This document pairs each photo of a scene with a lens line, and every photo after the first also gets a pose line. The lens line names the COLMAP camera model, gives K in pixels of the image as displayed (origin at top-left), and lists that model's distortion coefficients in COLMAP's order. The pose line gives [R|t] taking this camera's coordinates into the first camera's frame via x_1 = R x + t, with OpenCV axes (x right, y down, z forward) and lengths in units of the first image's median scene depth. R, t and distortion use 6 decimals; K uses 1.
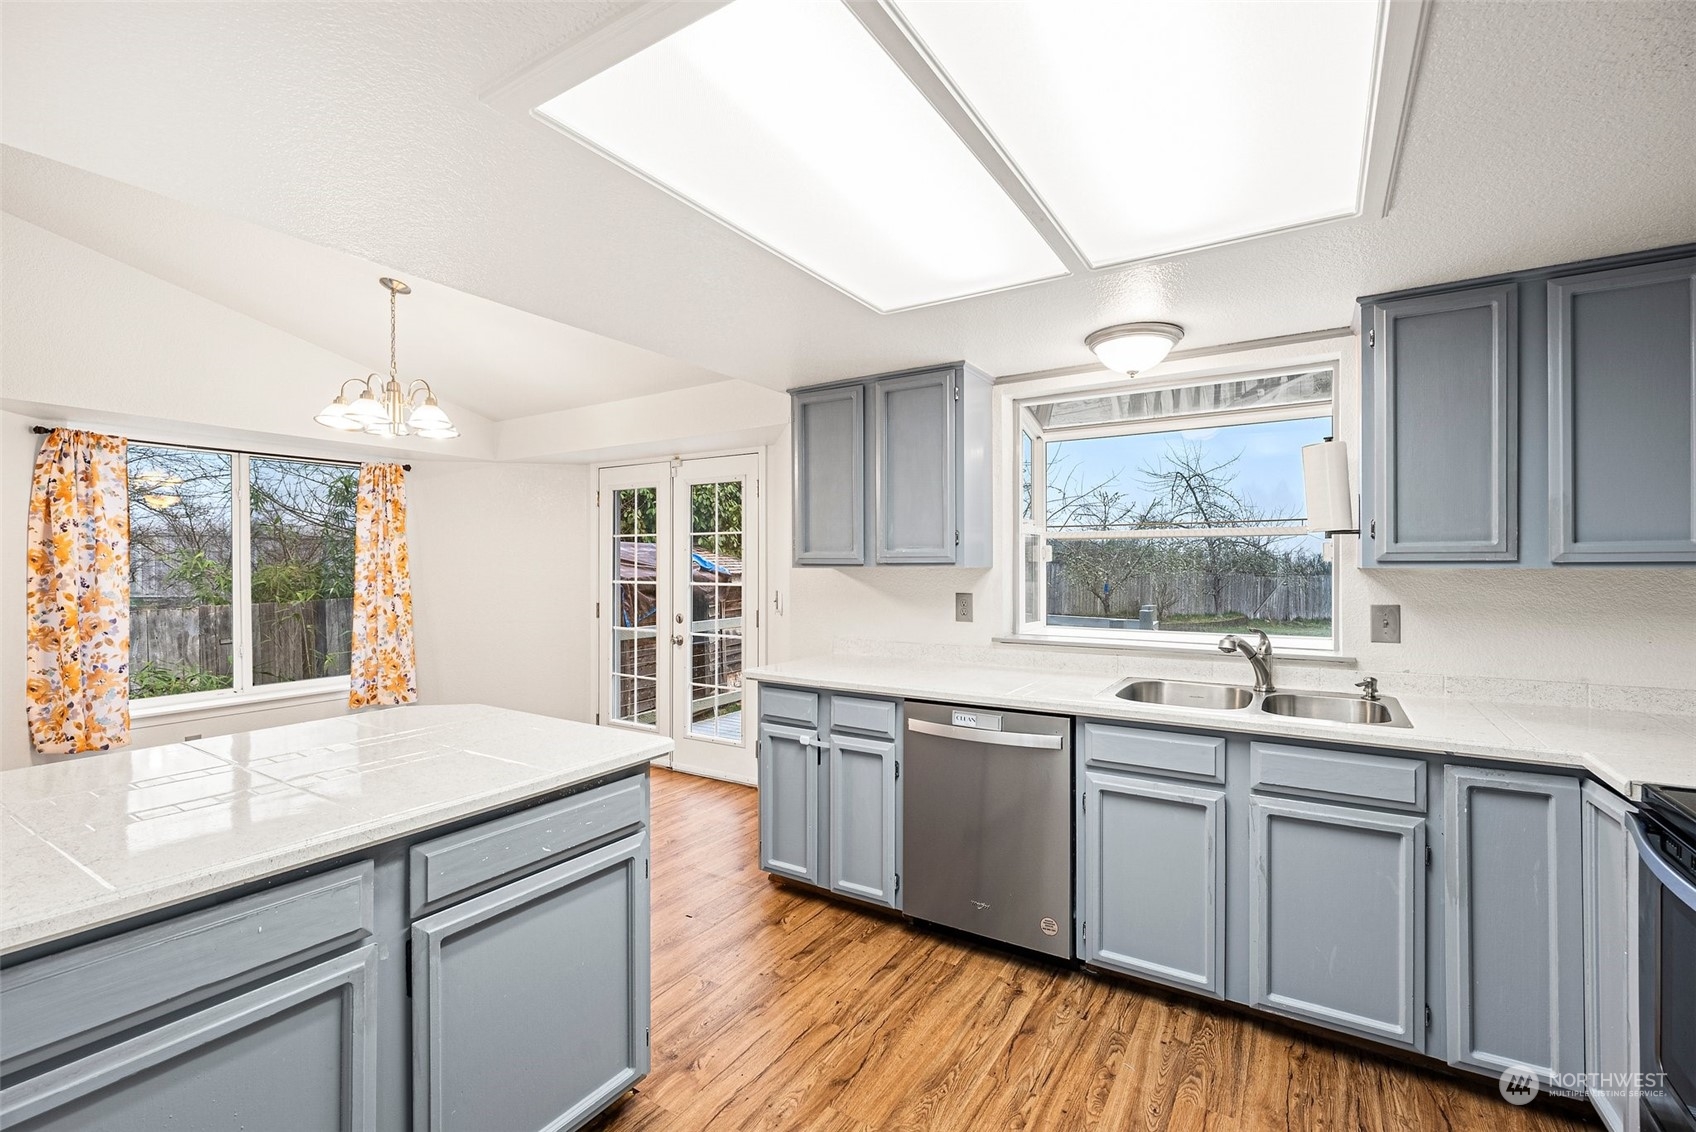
lens RADIAL K [[721.1, 0, 847.0], [0, 721.1, 567.6], [0, 0, 1]] dist [0.000673, -0.000405]
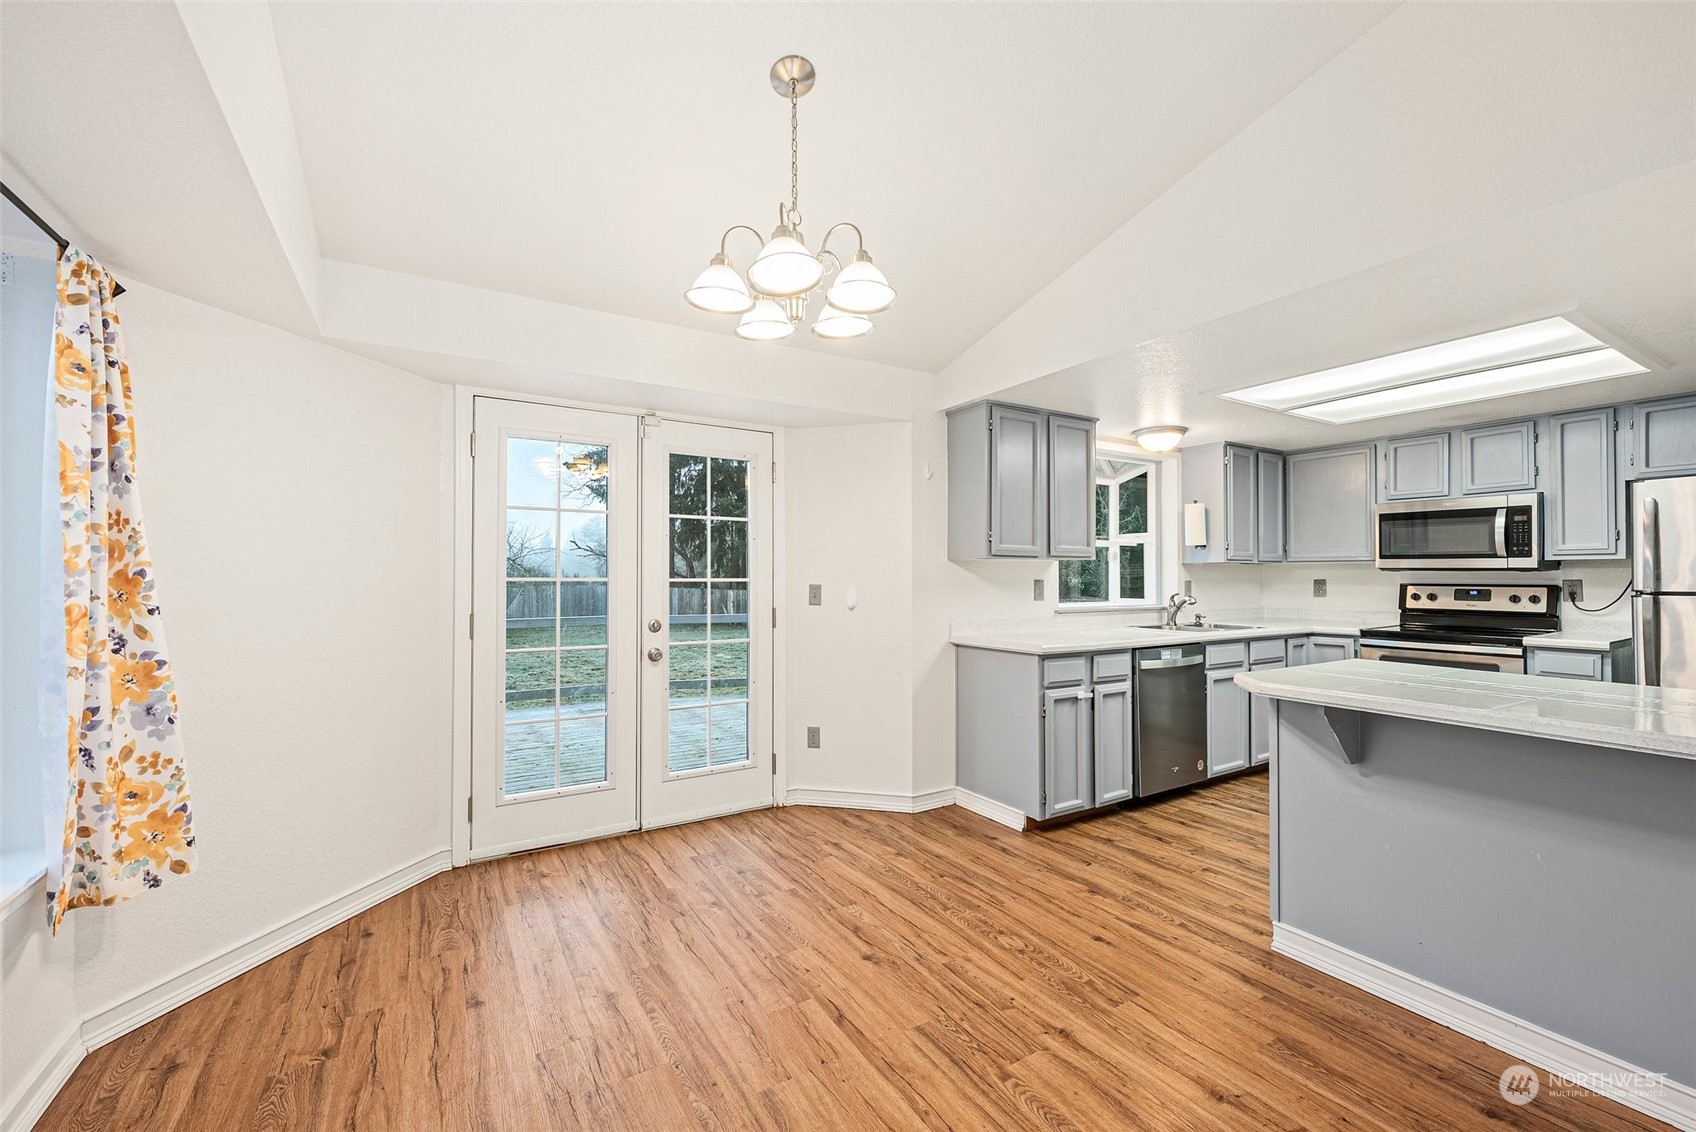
lens RADIAL K [[688.1, 0, 851.1], [0, 688.1, 572.7], [0, 0, 1]] dist [0.004666, -0.000158]
pose [[0.453706, 0.008473, 0.891111, -1.131748], [0.004118, 0.999924, -0.011604, 0.034617], [-0.891142, 0.008934, 0.453637, 0.706680]]
